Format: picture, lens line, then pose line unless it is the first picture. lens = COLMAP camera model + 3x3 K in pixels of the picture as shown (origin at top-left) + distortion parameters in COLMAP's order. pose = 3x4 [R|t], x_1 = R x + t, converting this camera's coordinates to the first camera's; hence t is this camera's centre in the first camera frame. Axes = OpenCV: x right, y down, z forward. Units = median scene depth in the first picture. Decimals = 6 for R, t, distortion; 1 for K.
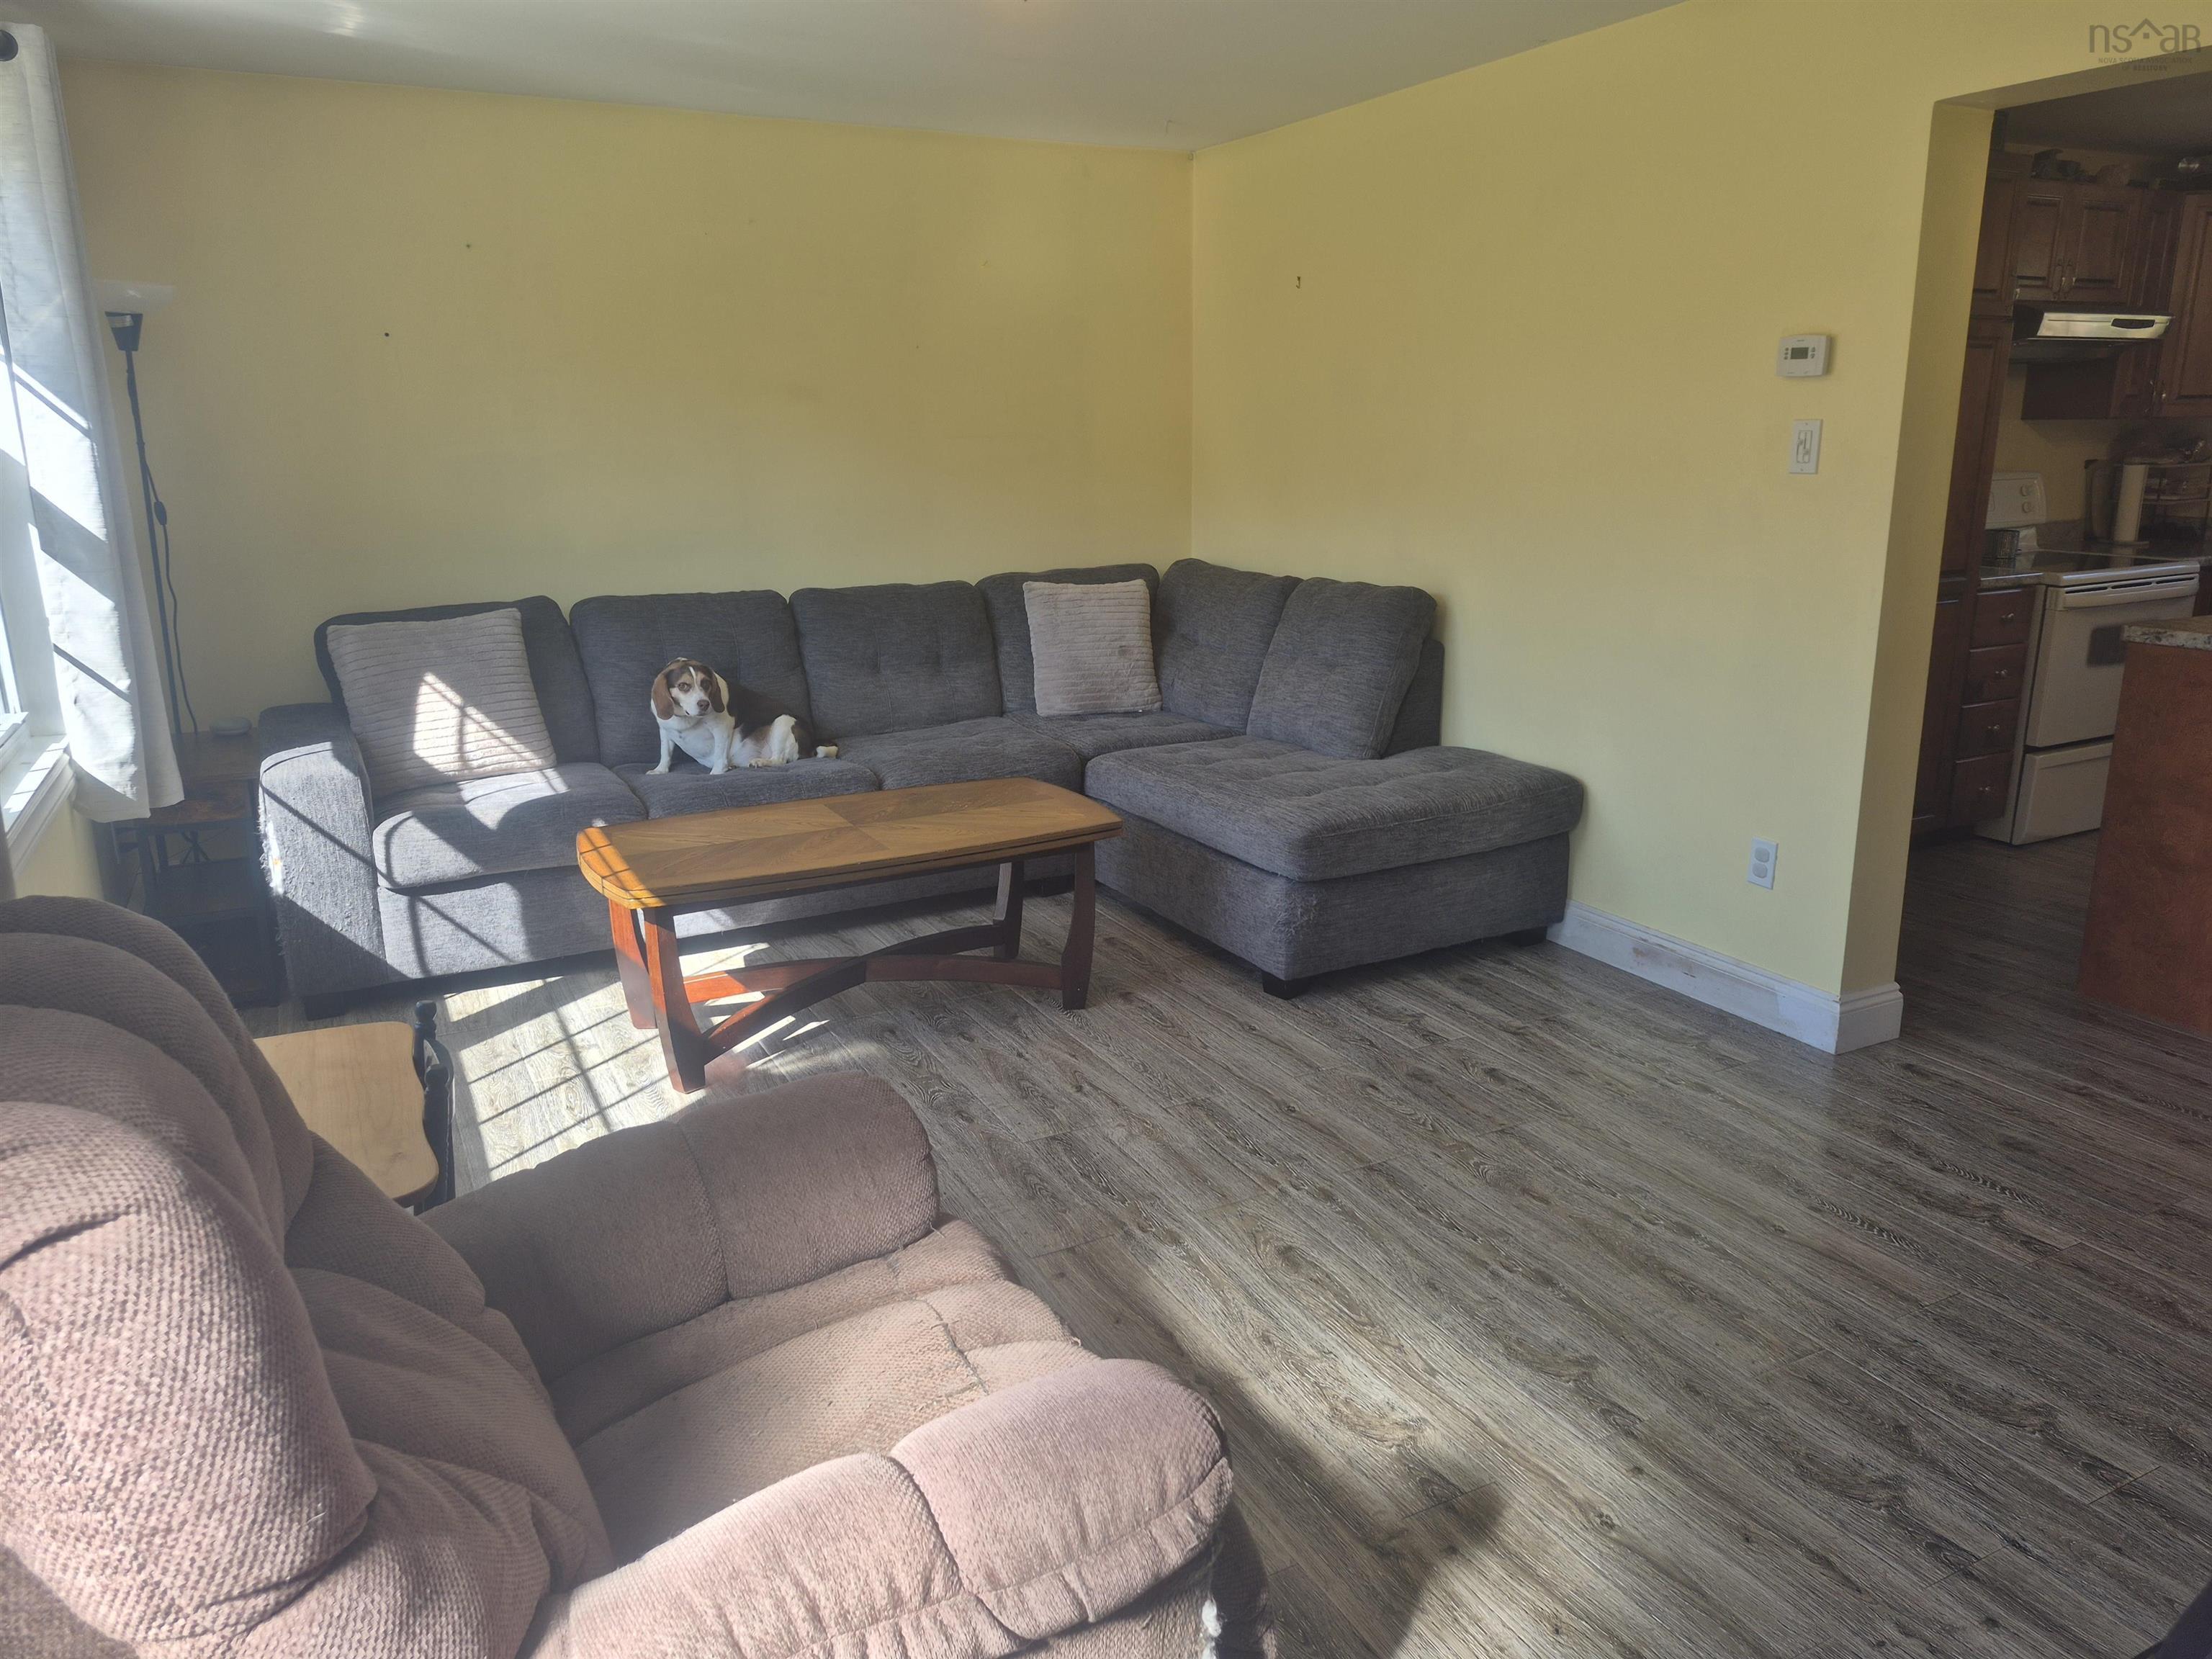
lens RADIAL K [[1529.4, 0, 1036.9], [0, 1529.4, 835.4], [0, 0, 1]] dist [0.081753, -0.077277]
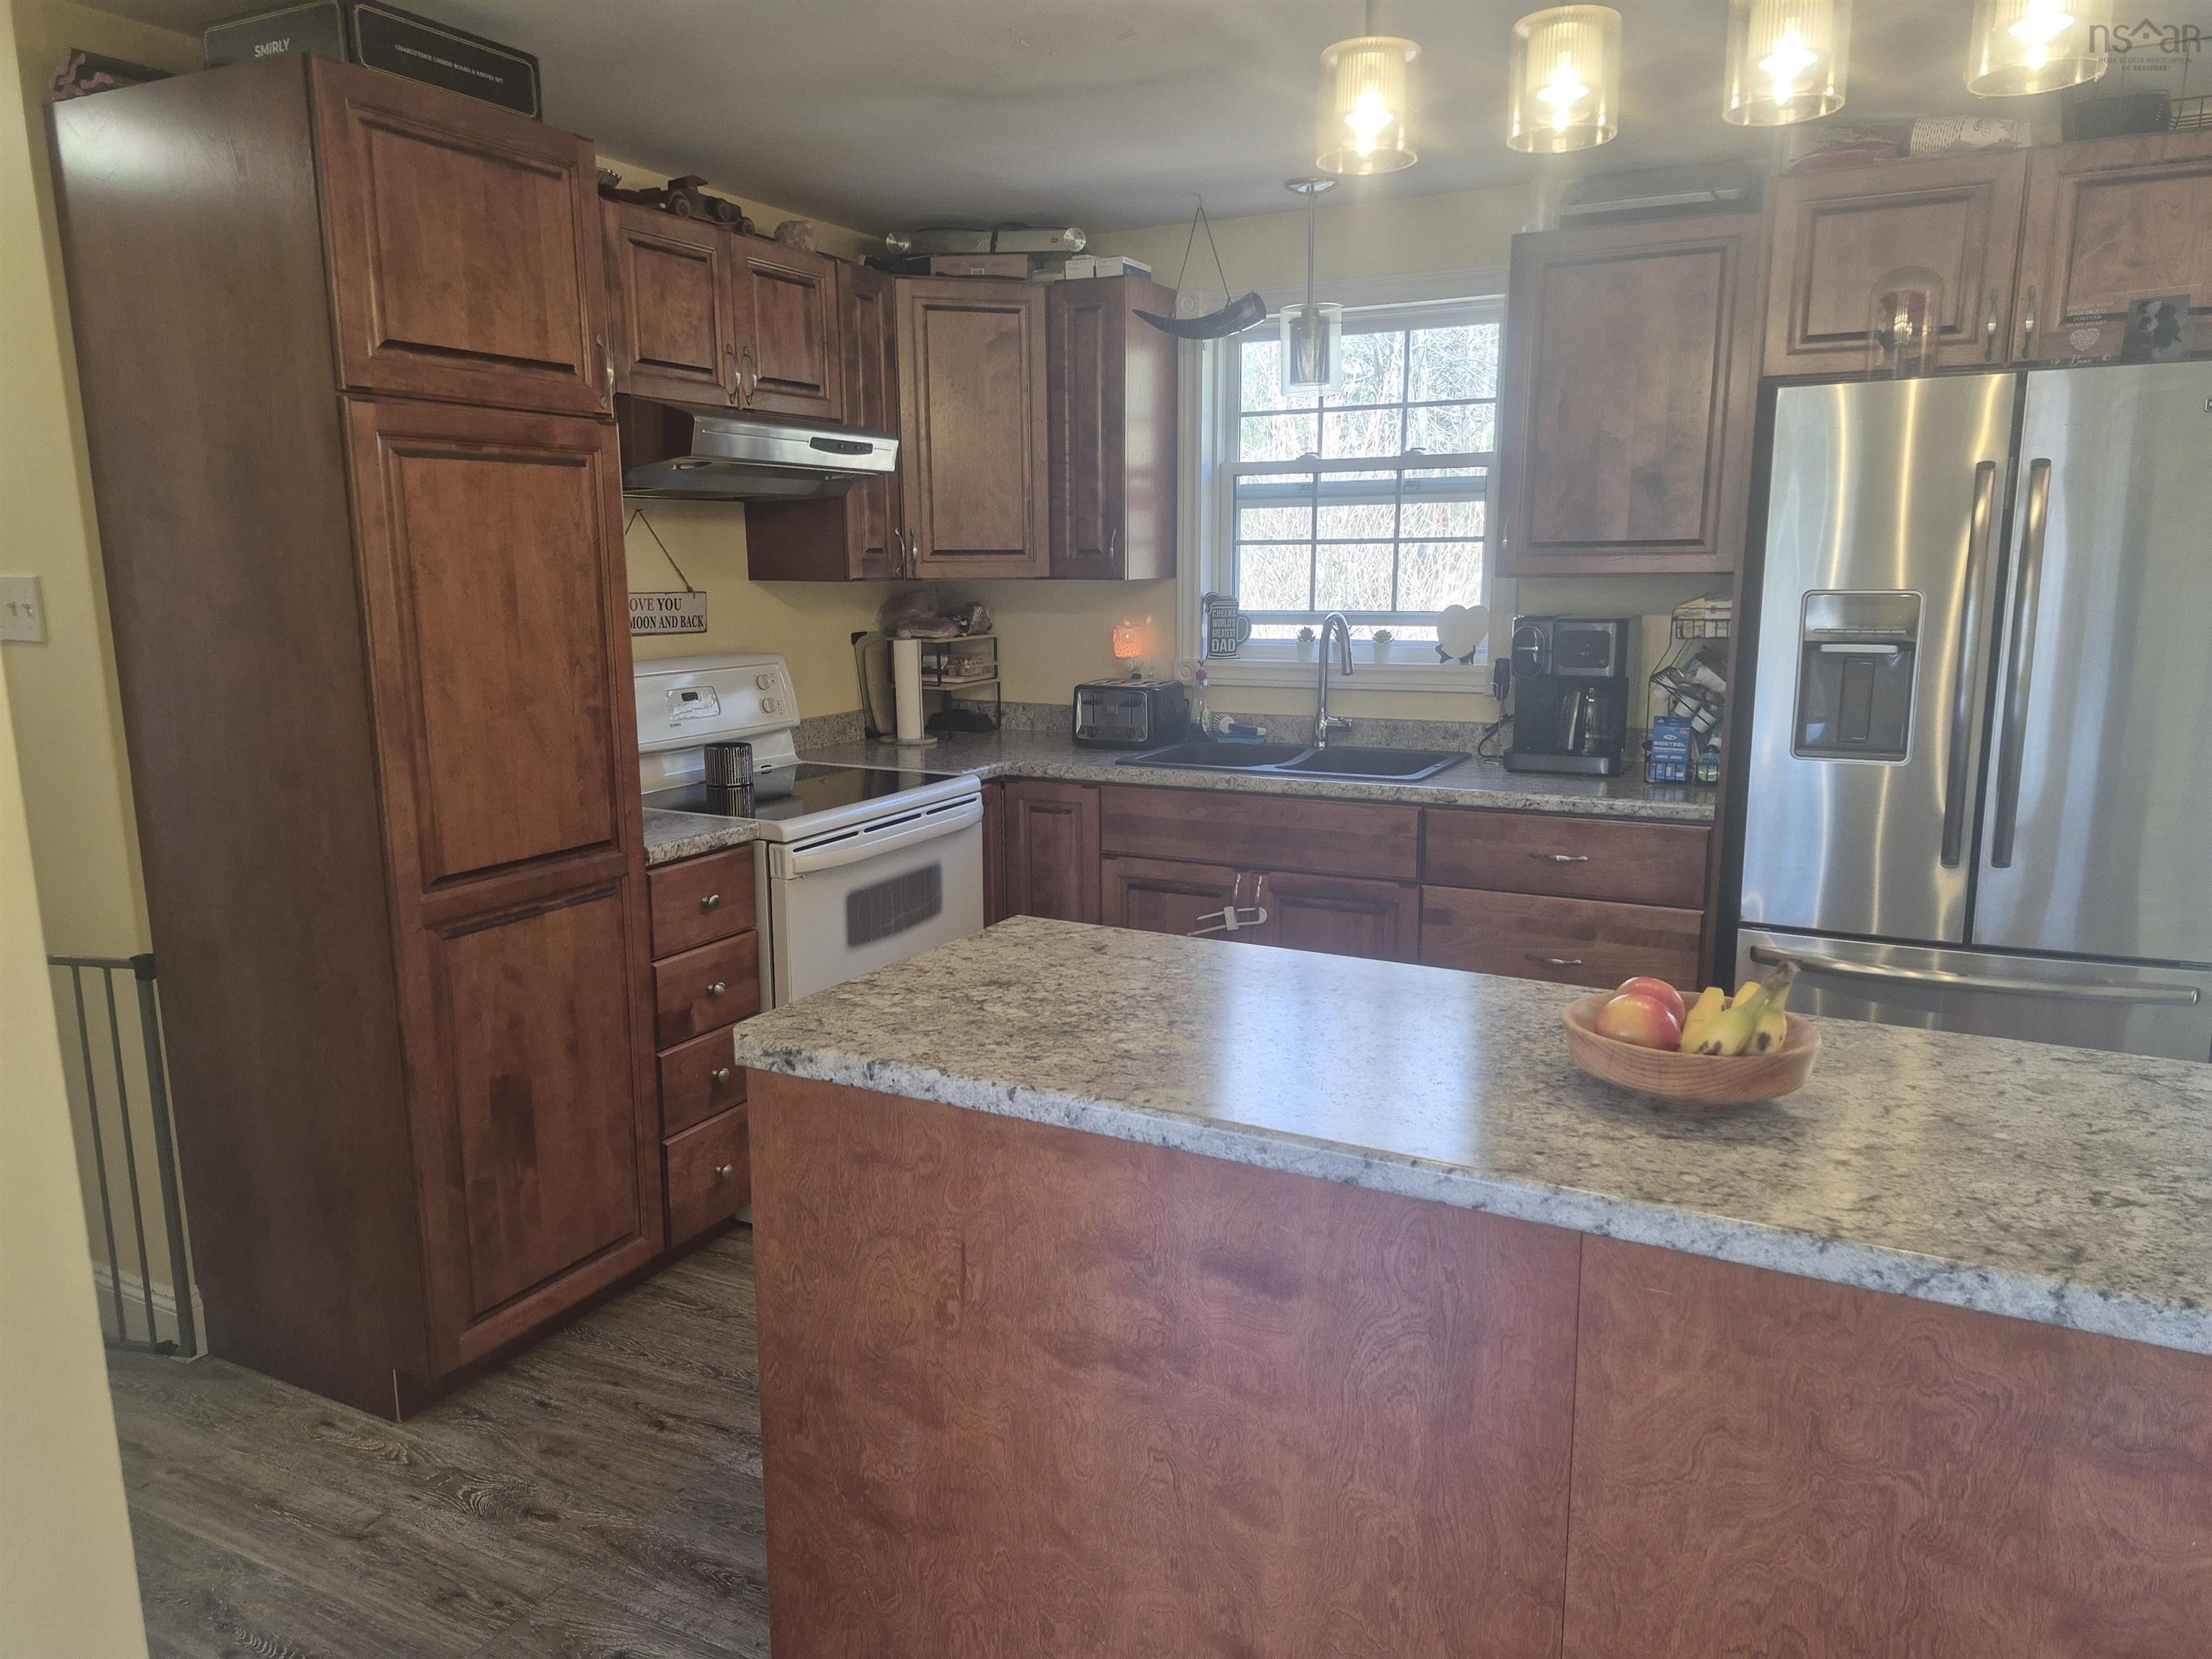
lens RADIAL K [[1529.4, 0, 1101.3], [0, 1529.4, 842.8], [0, 0, 1]] dist [0.081753, -0.077277]
pose [[0.807934, -0.107164, 0.579447, 0.342881], [0.157130, 0.986901, -0.036570, -0.099337], [-0.567938, 0.120595, 0.814189, 0.361333]]
